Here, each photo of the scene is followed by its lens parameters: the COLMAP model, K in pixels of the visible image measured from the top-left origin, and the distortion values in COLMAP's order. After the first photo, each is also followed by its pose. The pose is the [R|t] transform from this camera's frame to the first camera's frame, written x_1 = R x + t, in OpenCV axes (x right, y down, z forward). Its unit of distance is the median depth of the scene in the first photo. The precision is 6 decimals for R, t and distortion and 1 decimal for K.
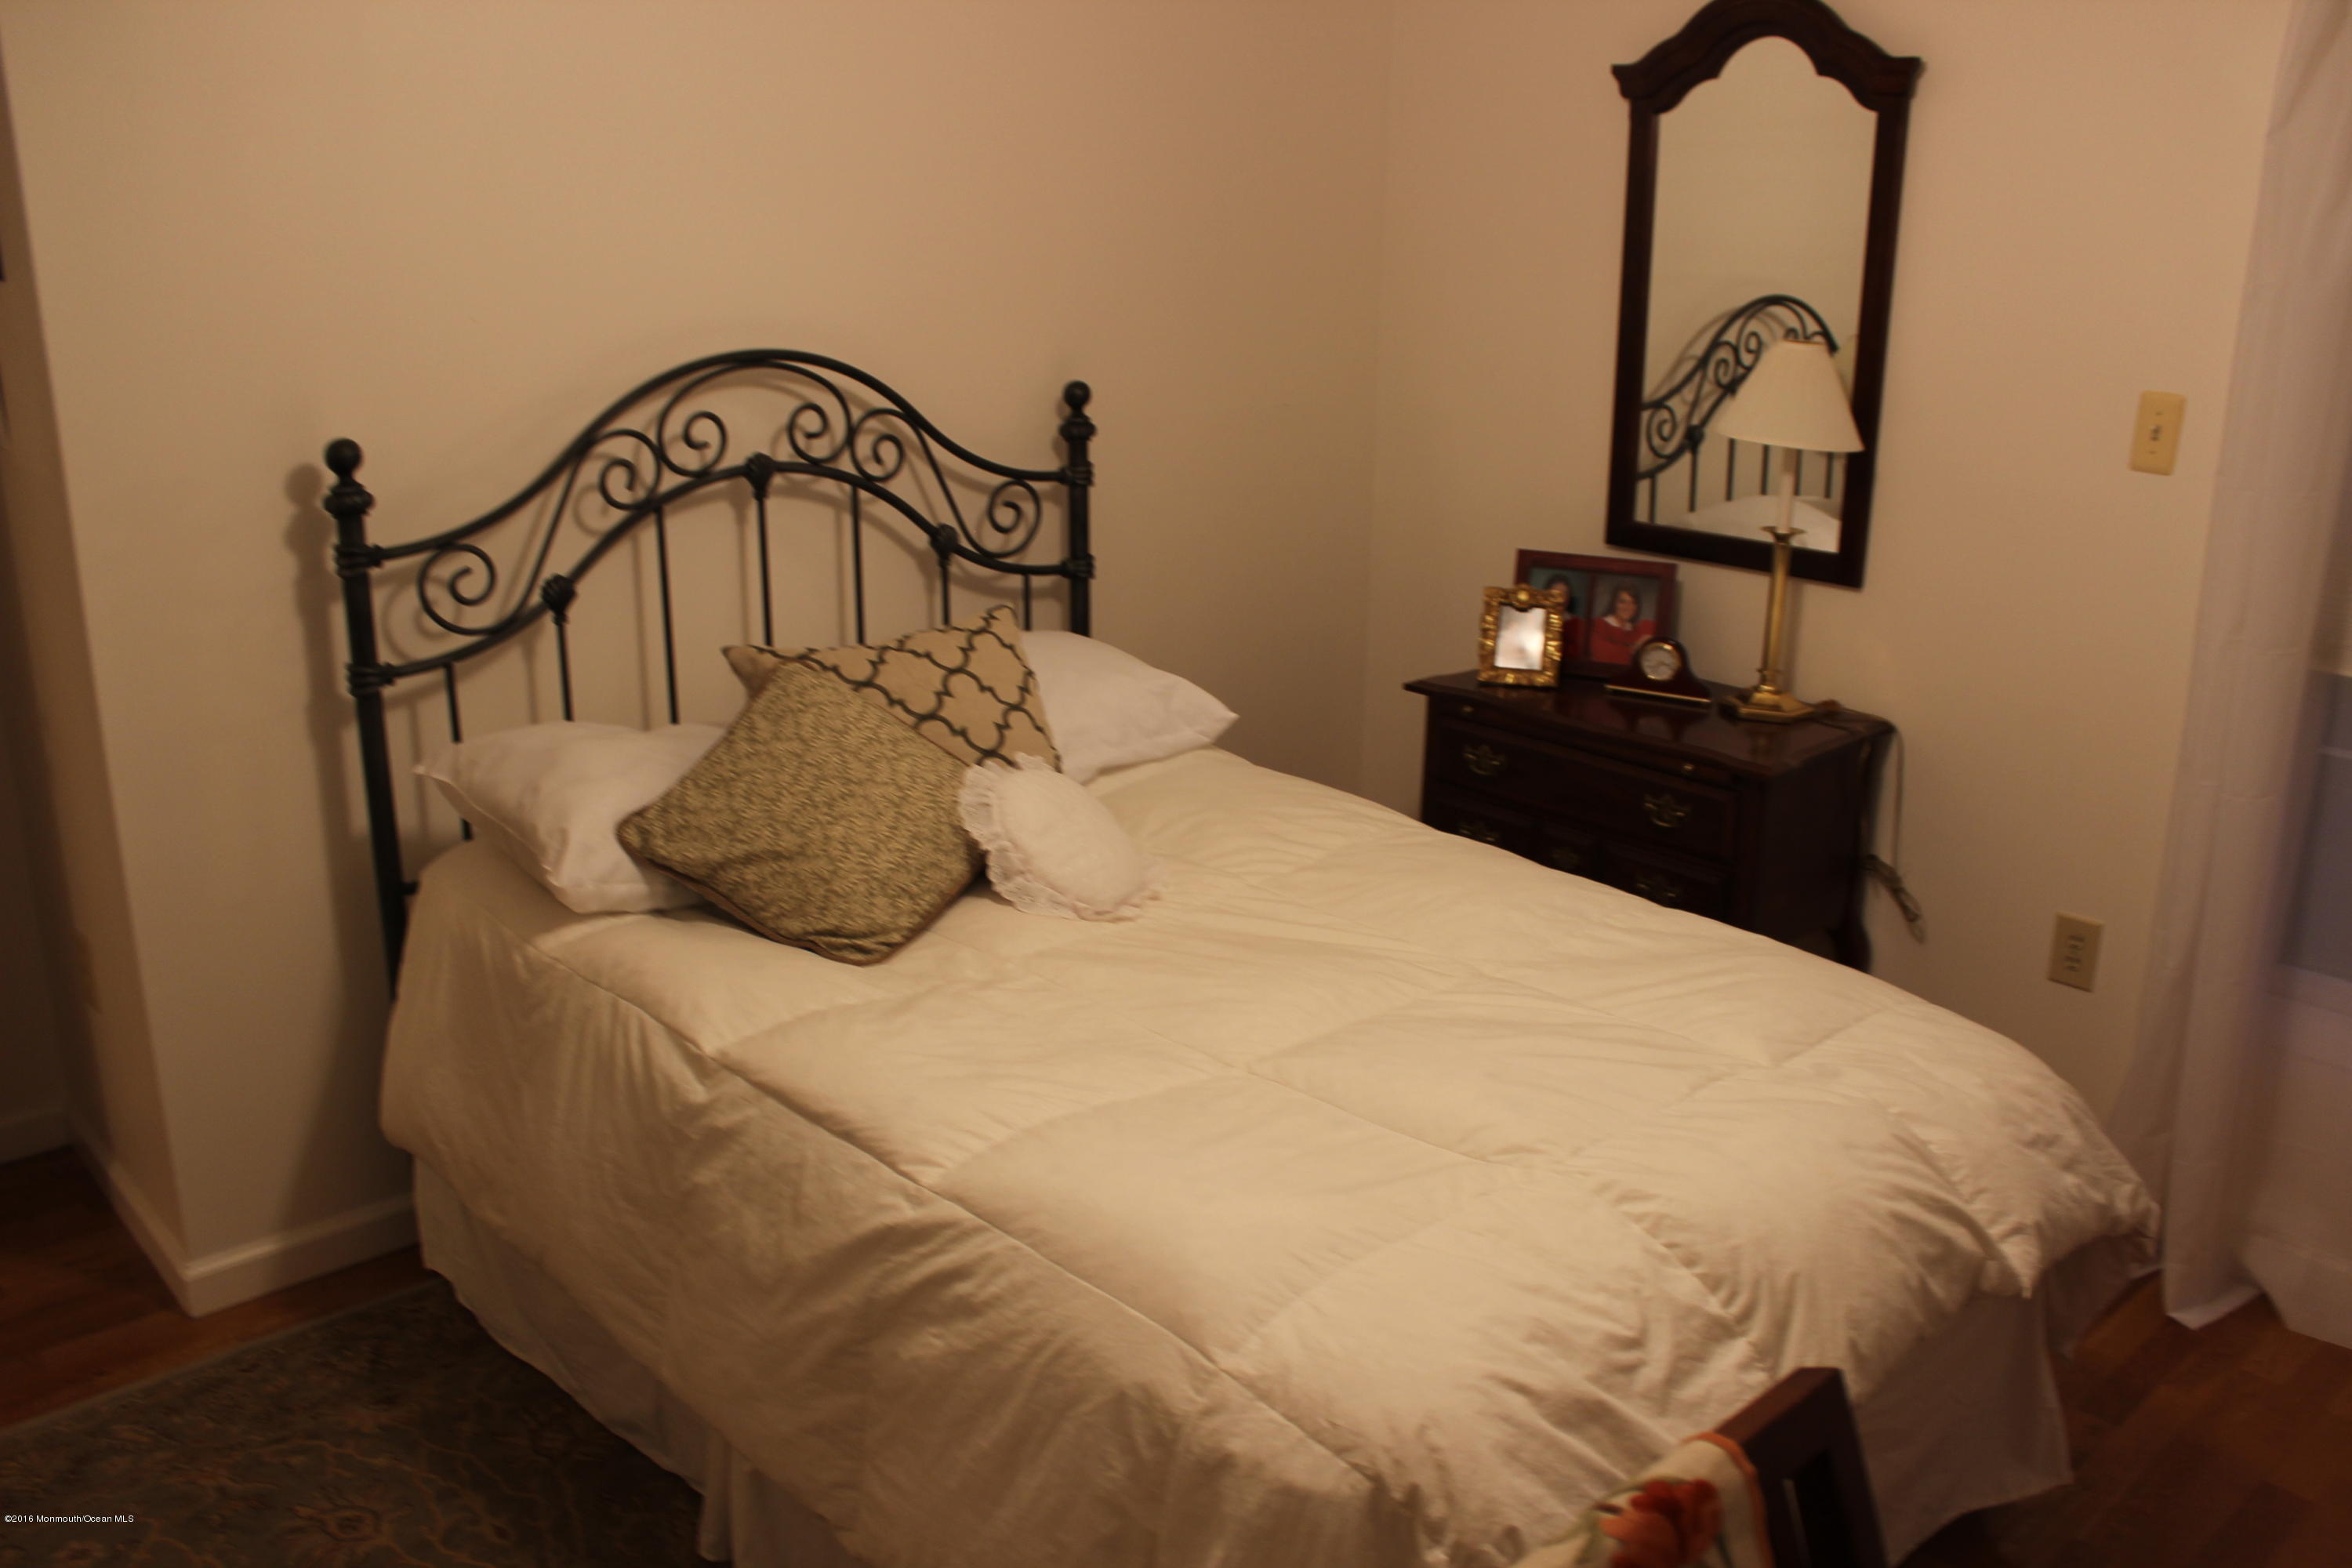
lens RADIAL K [[1951.0, 0, 1186.9], [0, 1951.0, 766.9], [0, 0, 1]] dist [-0.105831, 0.026725]
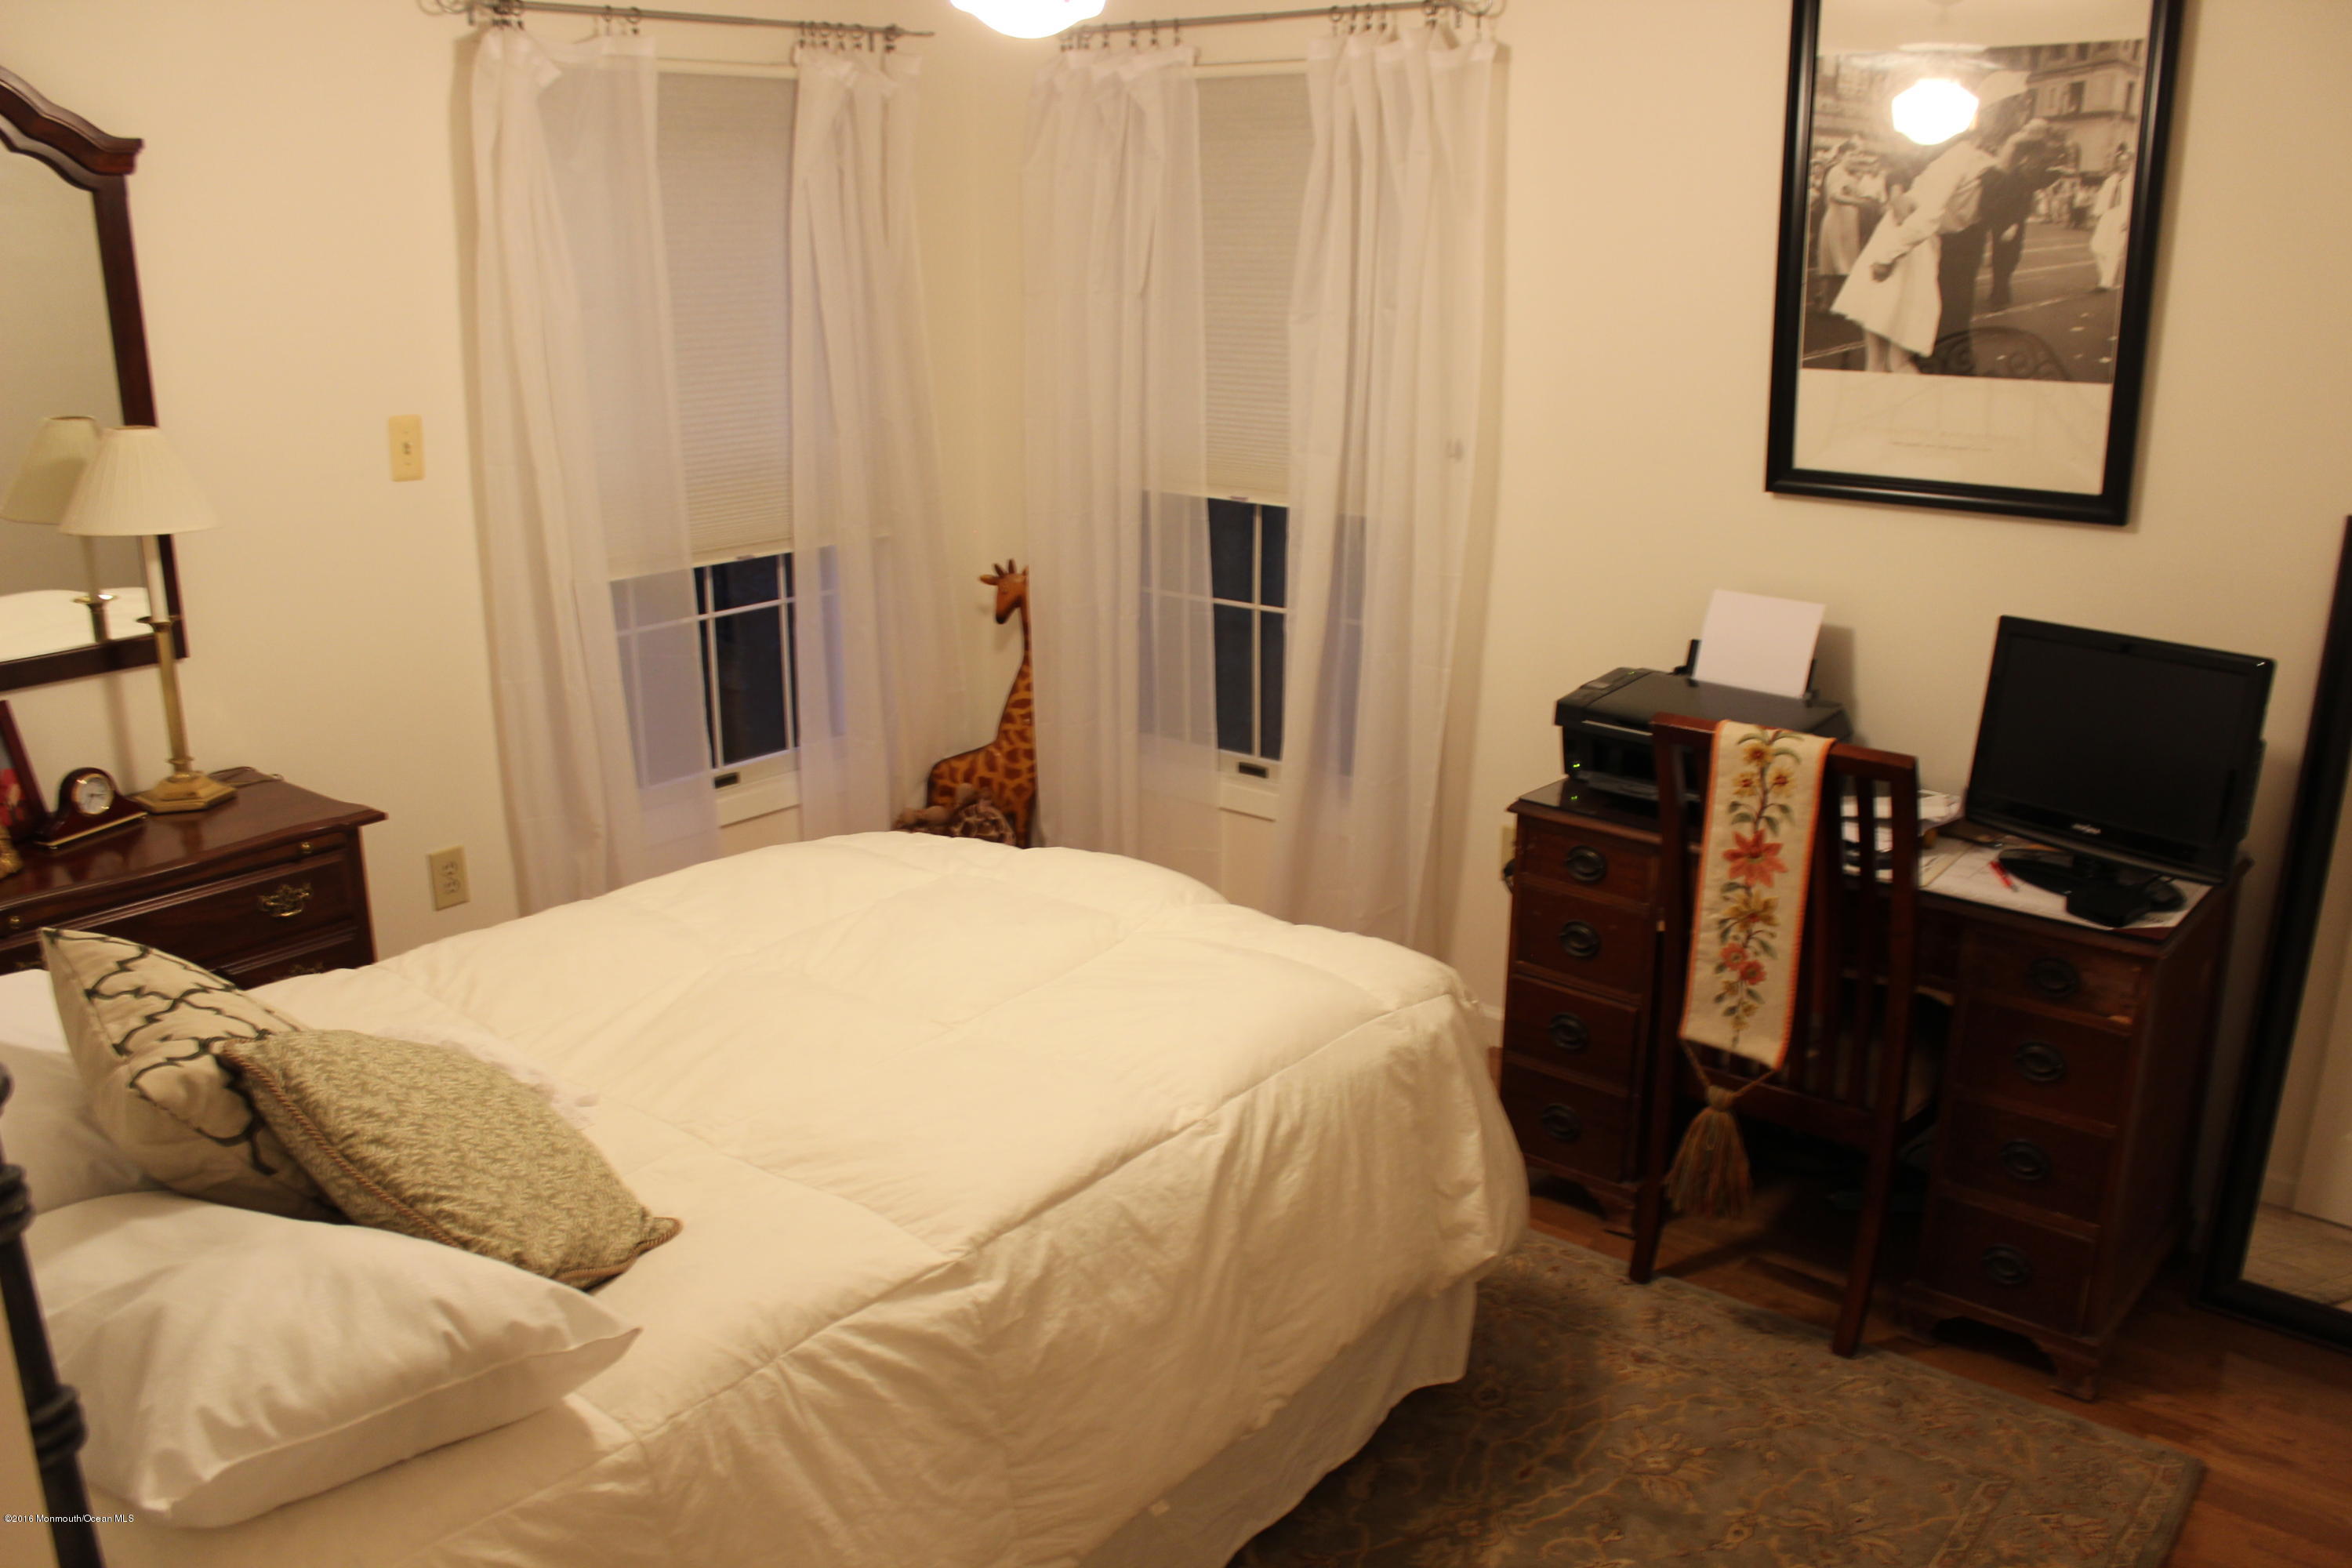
lens RADIAL K [[1951.0, 0, 1187.2], [0, 1951.0, 799.3], [0, 0, 1]] dist [-0.105831, 0.026725]
pose [[-0.136113, -0.304590, 0.942708, -1.082076], [0.278017, 0.901583, 0.331444, -0.329515], [-0.950884, 0.307202, -0.038036, 0.873010]]
